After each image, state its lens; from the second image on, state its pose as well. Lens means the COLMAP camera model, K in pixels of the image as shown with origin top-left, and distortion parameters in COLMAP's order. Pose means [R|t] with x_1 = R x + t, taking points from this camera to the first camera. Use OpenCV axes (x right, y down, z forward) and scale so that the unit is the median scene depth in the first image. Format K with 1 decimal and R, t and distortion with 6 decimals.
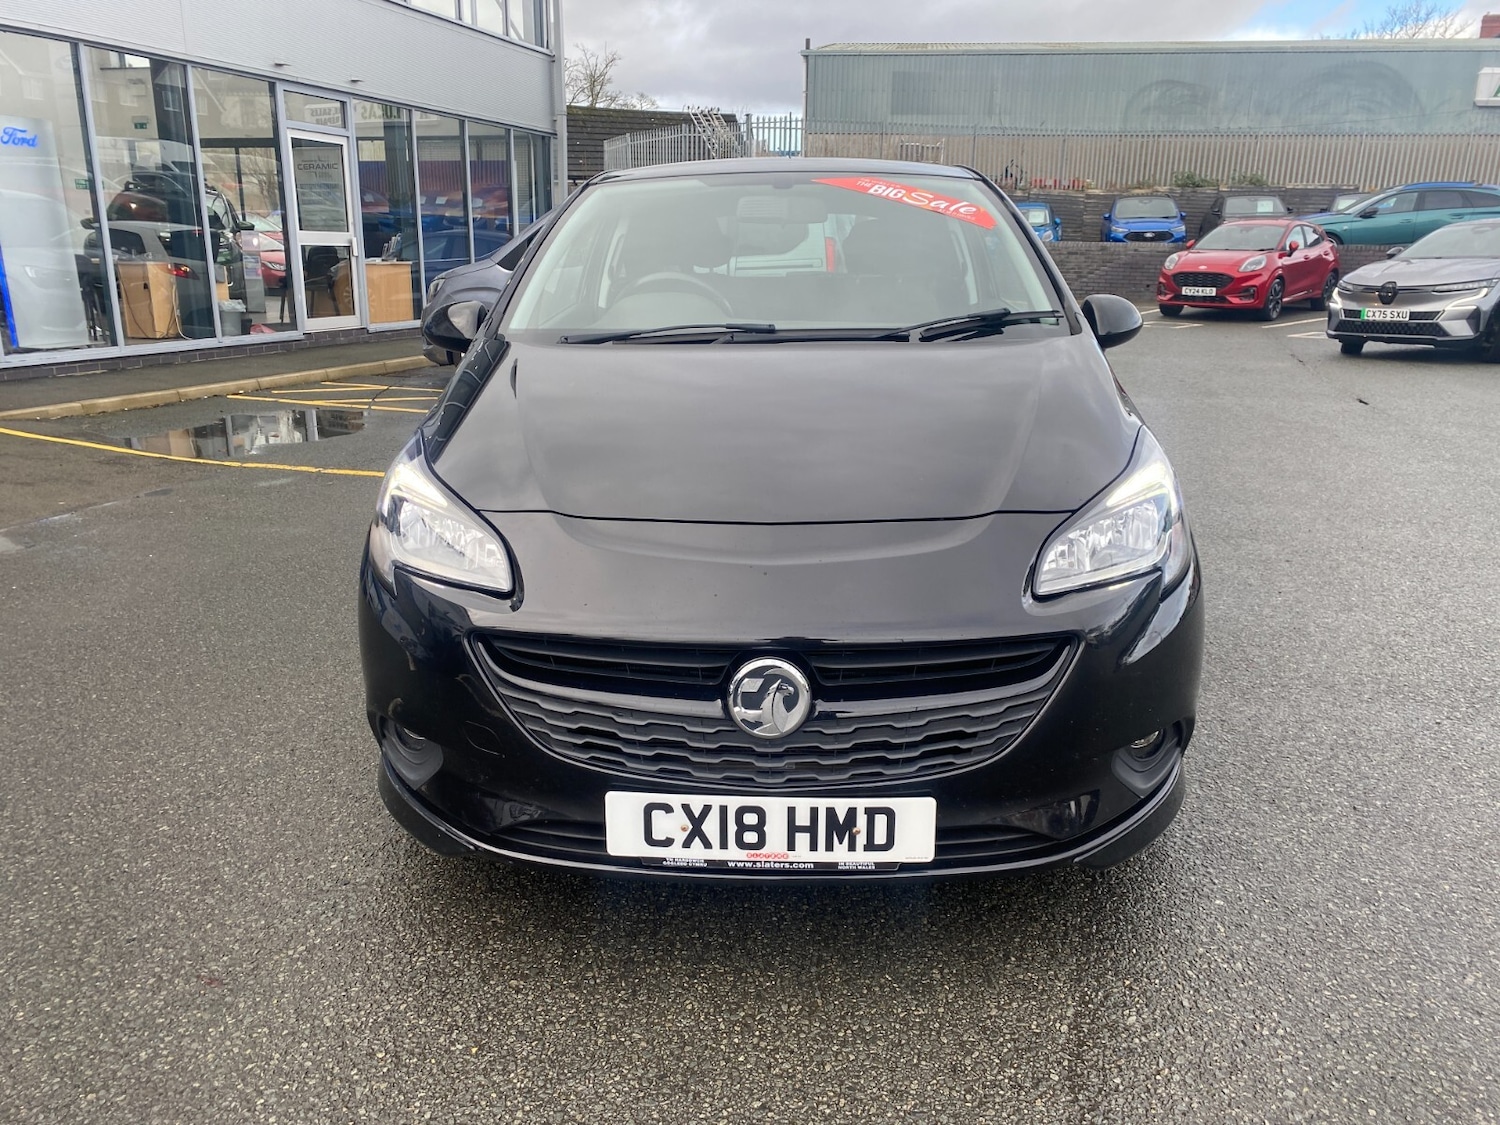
lens RADIAL K [[1161.1, 0, 747.5], [0, 1161.1, 568.9], [0, 0, 1]] dist [0.033561, -0.022601]
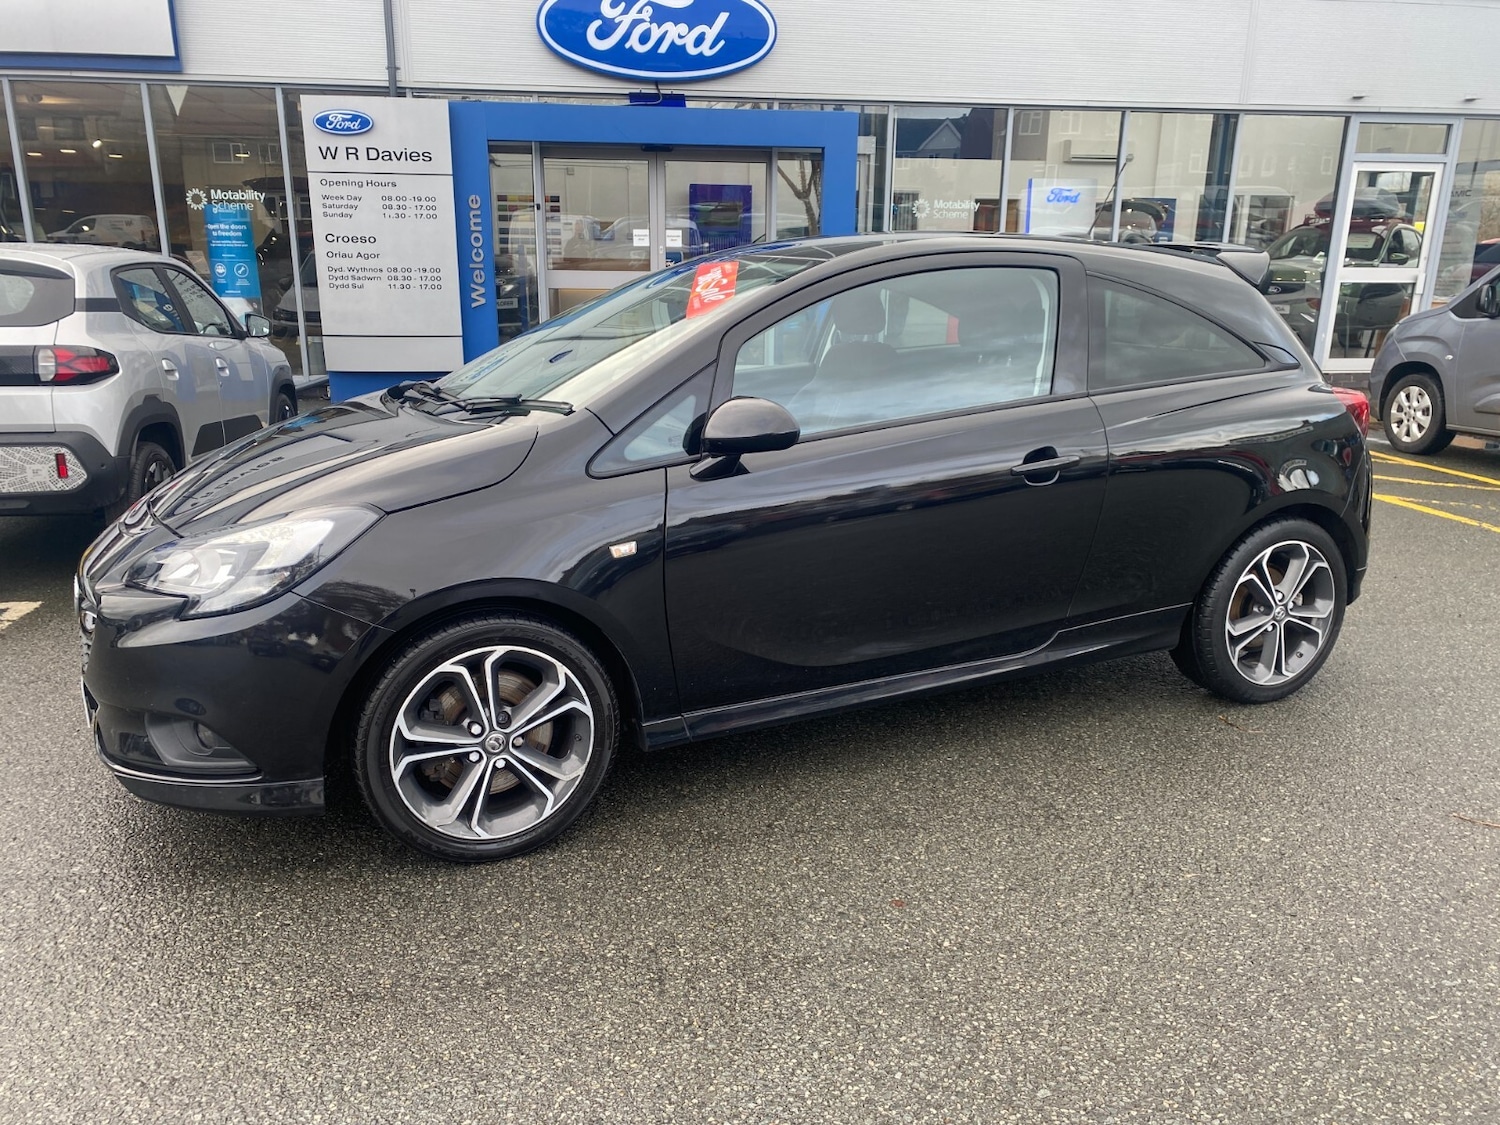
lens RADIAL K [[1161.1, 0, 747.5], [0, 1161.1, 568.9], [0, 0, 1]] dist [0.033561, -0.022601]
pose [[0.443349, 0.230028, -0.866331, 1.793895], [-0.243144, 0.961135, 0.130770, -0.370419], [0.862742, 0.152666, 0.482048, 0.965982]]
